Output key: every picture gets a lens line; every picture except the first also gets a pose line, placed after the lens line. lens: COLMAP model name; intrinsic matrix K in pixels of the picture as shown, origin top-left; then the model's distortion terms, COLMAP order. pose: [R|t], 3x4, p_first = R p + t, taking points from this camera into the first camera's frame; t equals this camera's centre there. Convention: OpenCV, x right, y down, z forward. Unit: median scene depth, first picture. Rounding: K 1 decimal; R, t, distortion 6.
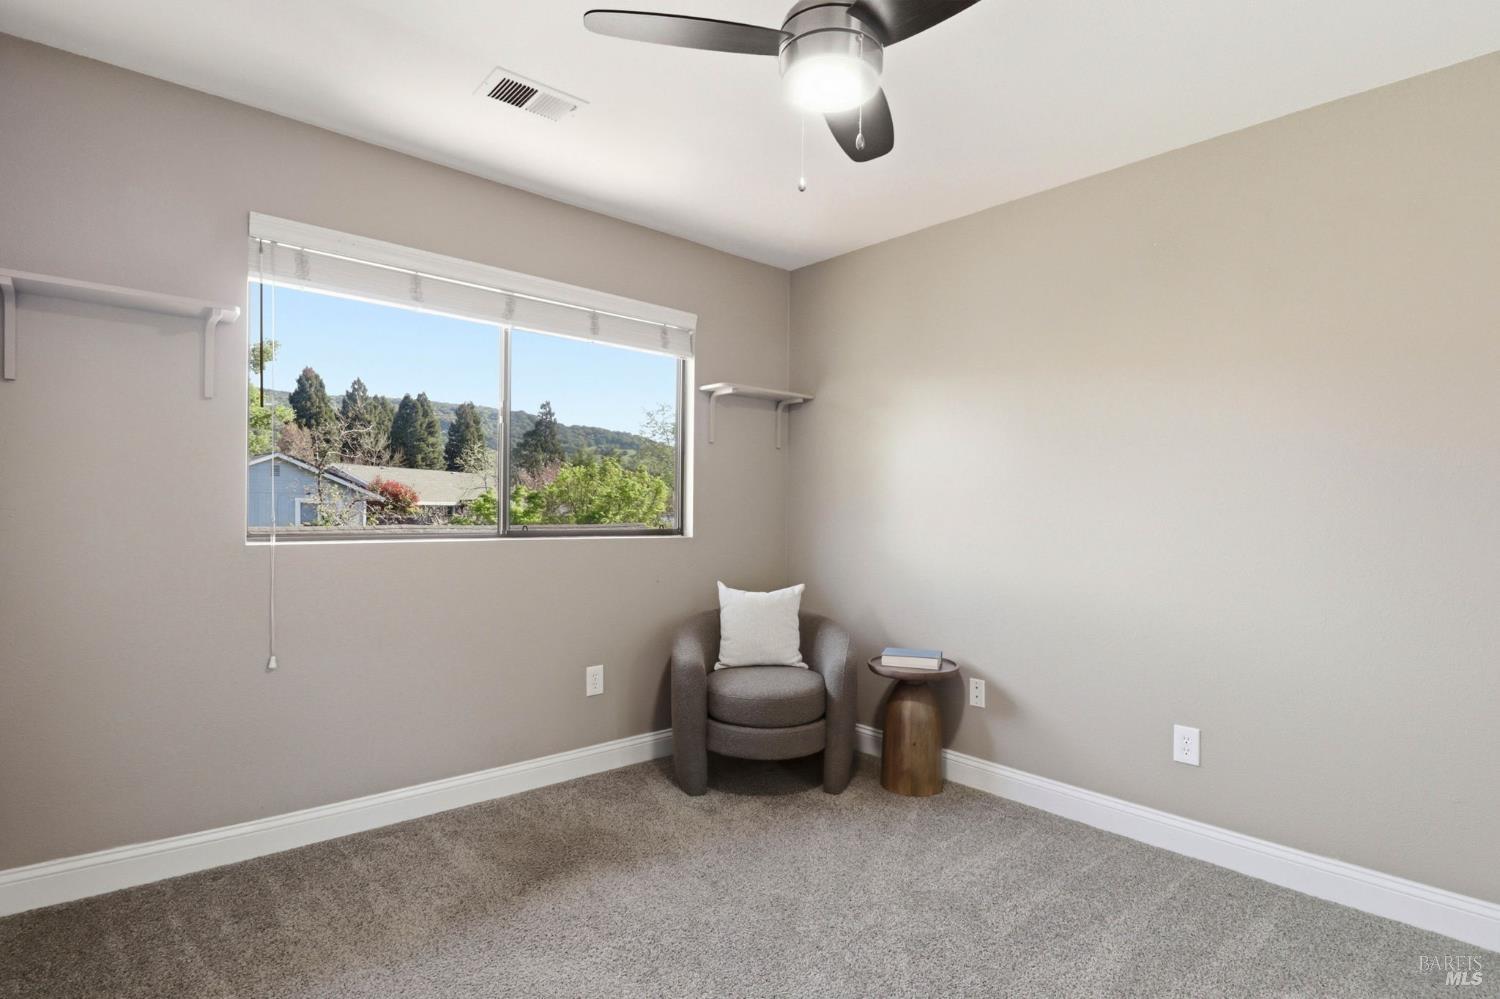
lens RADIAL K [[790.3, 0, 750.0], [0, 790.3, 499.5], [0, 0, 1]] dist [-0.004071, -0.001459]
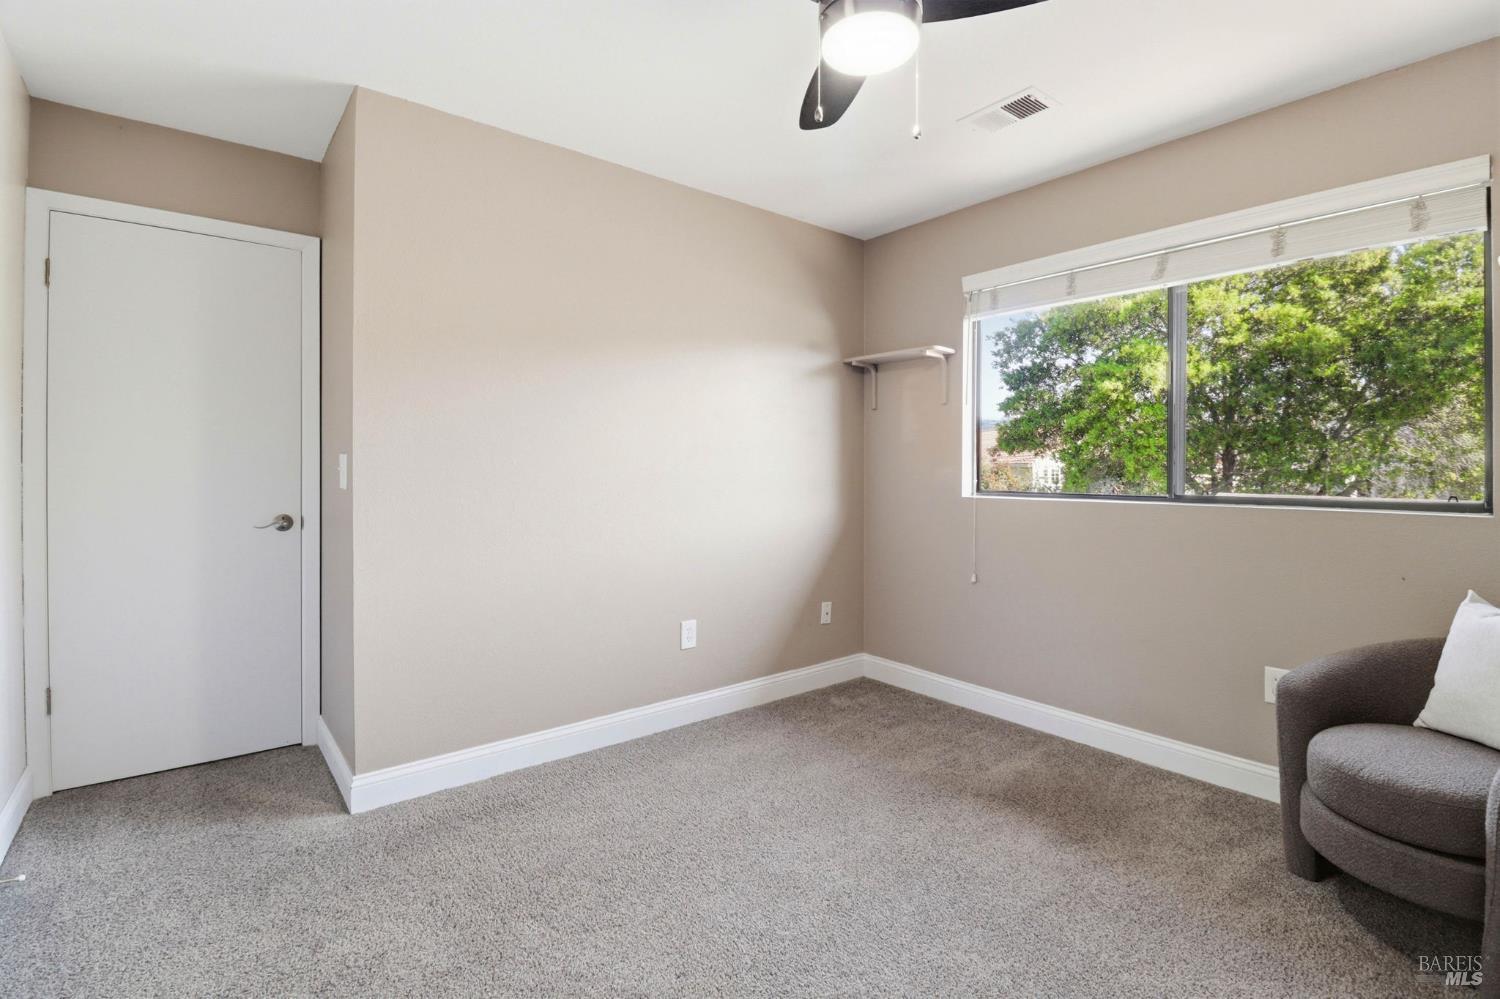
lens RADIAL K [[710.8, 0, 742.9], [0, 710.8, 468.3], [0, 0, 1]] dist [0.000194, -0.019064]
pose [[-0.085833, -0.016080, -0.996180, 0.735866], [0.007004, 0.999835, -0.016742, 0.019717], [0.996285, -0.008414, -0.085707, 0.677173]]
